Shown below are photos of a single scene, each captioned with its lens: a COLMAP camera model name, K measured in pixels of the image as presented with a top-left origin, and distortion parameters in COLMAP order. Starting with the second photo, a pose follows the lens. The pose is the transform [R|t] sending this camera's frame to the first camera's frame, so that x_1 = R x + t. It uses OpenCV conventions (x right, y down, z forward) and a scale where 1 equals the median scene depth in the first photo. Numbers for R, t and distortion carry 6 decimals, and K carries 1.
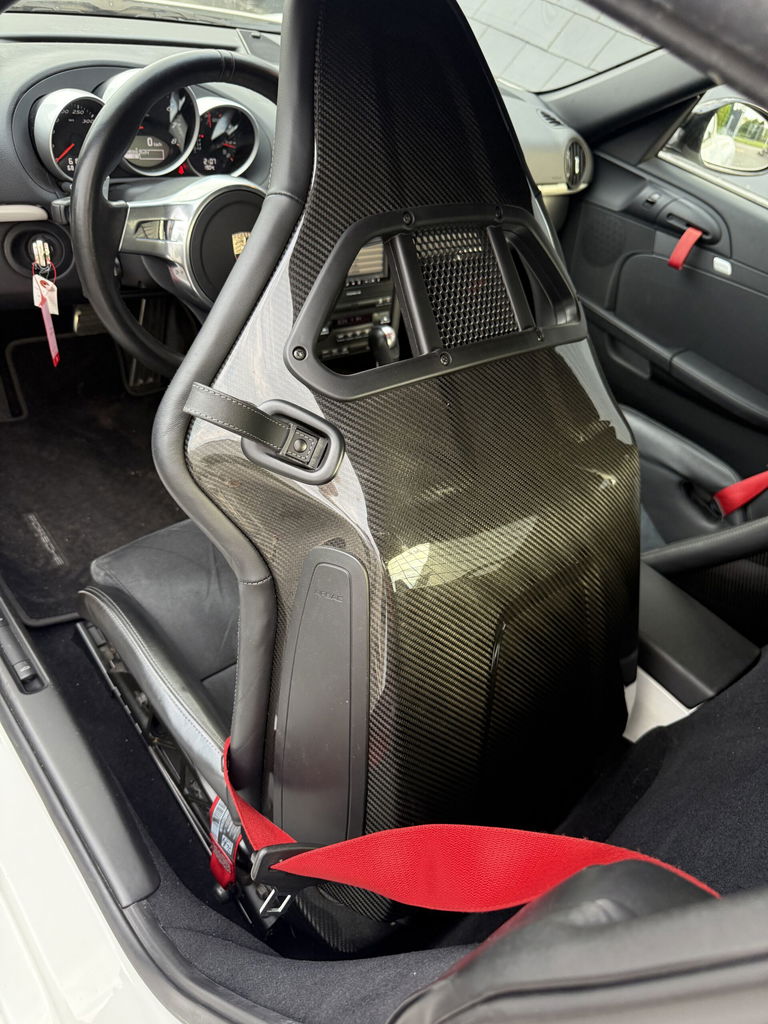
lens RADIAL K [[735.7, 0, 377.8], [0, 735.7, 518.1], [0, 0, 1]] dist [-0.005600, -0.010587]
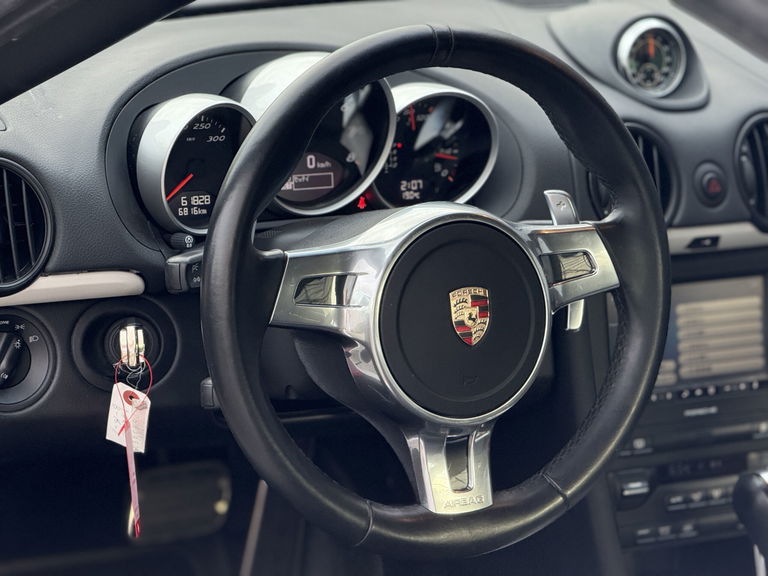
lens RADIAL K [[2666.3, 0, 382.9], [0, 2666.3, 287.7], [0, 0, 1]] dist [0.213020, 0.000000]
pose [[0.975273, -0.072668, -0.208714, 0.181593], [-0.017042, 0.916856, -0.398854, 0.429020], [0.220344, 0.392548, 0.892947, -0.852730]]
